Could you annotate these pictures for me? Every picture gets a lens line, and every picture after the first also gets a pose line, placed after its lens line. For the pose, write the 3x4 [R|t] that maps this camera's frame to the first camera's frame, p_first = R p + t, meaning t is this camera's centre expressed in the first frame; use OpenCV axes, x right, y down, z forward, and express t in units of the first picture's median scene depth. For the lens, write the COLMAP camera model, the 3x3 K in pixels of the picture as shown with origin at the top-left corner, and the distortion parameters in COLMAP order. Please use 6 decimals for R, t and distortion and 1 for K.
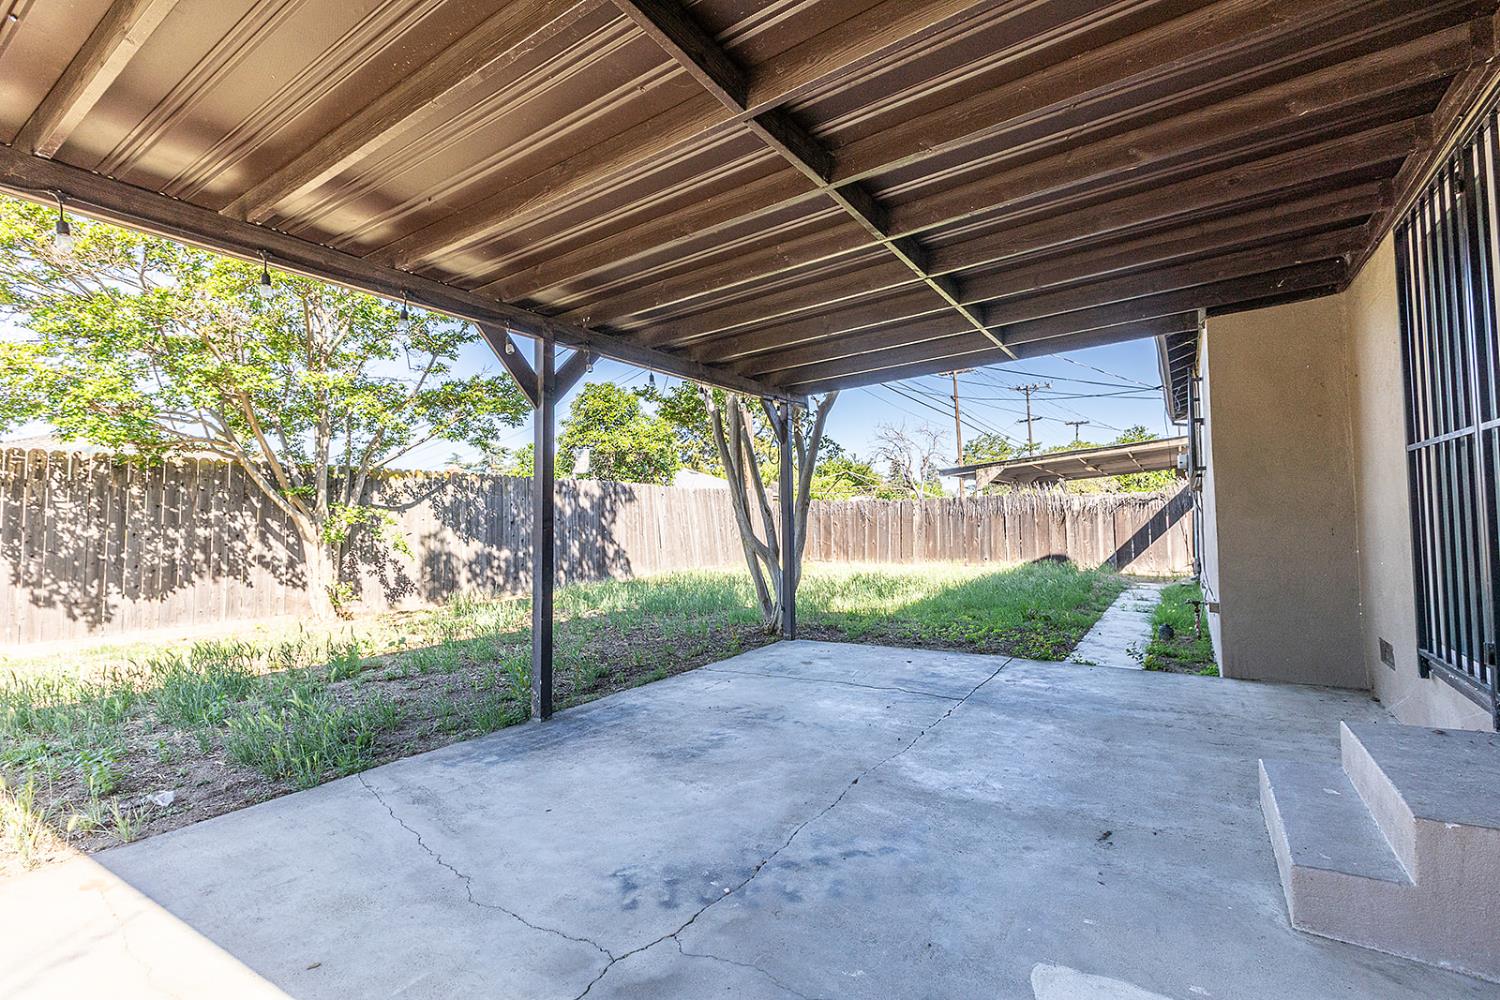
lens RADIAL K [[671.0, 0, 764.4], [0, 671.0, 498.9], [0, 0, 1]] dist [0.004412, -0.001491]
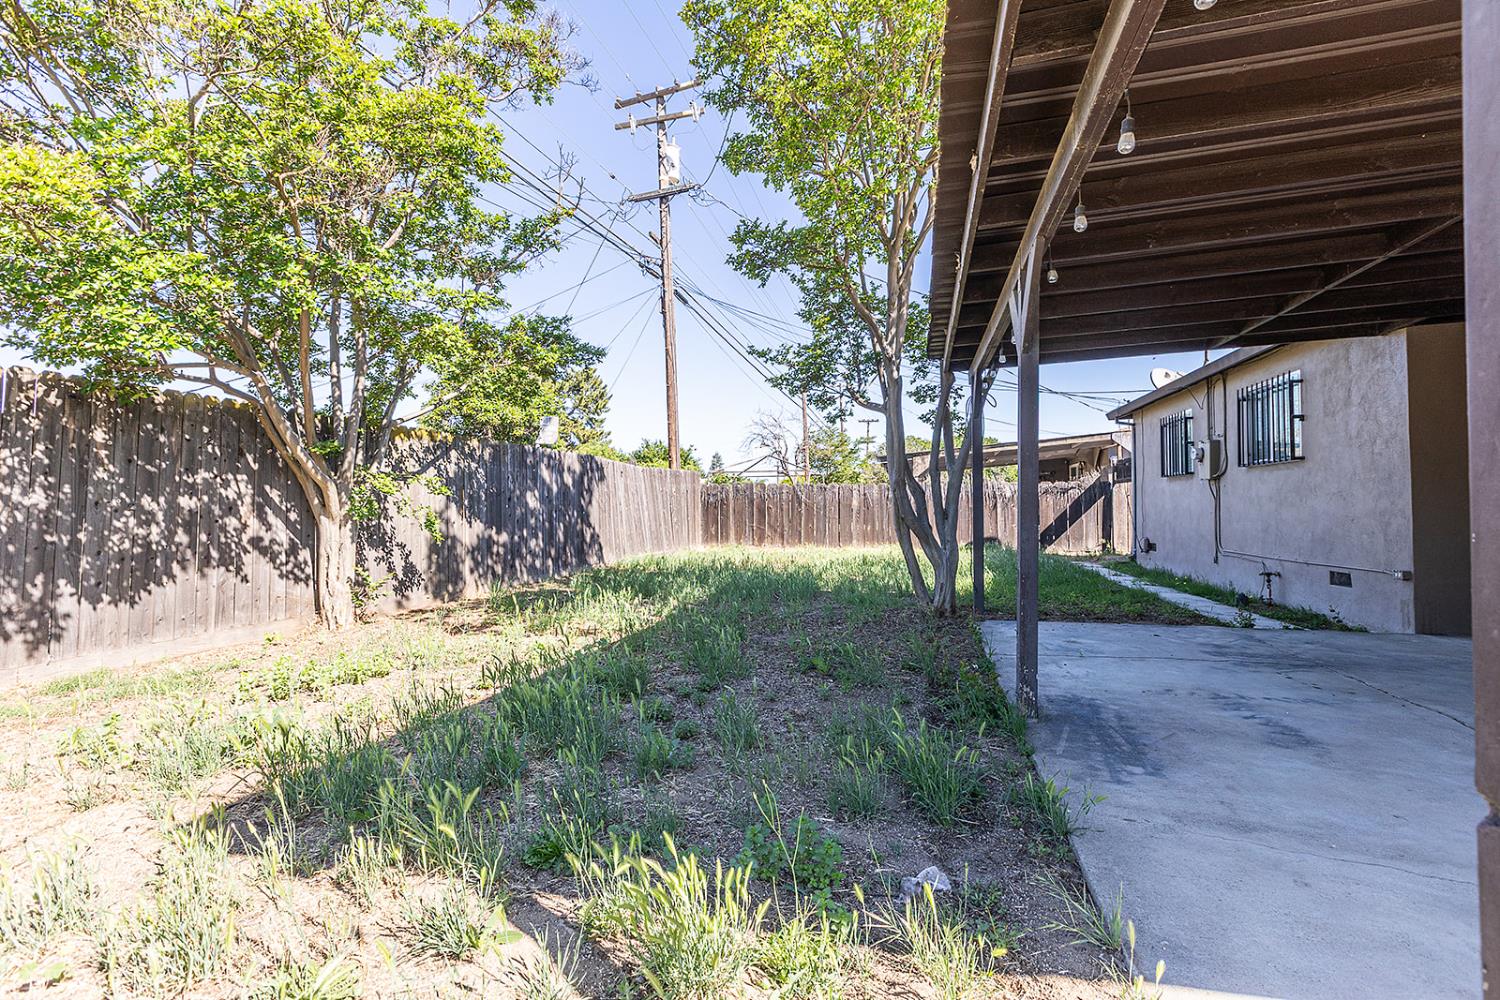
lens RADIAL K [[671.0, 0, 755.3], [0, 671.0, 499.3], [0, 0, 1]] dist [0.004412, -0.001491]
pose [[0.947416, 0.013812, 0.319707, -0.424623], [-0.018737, 0.999748, 0.012332, 0.022581], [-0.319456, -0.017674, 0.947436, 0.146600]]
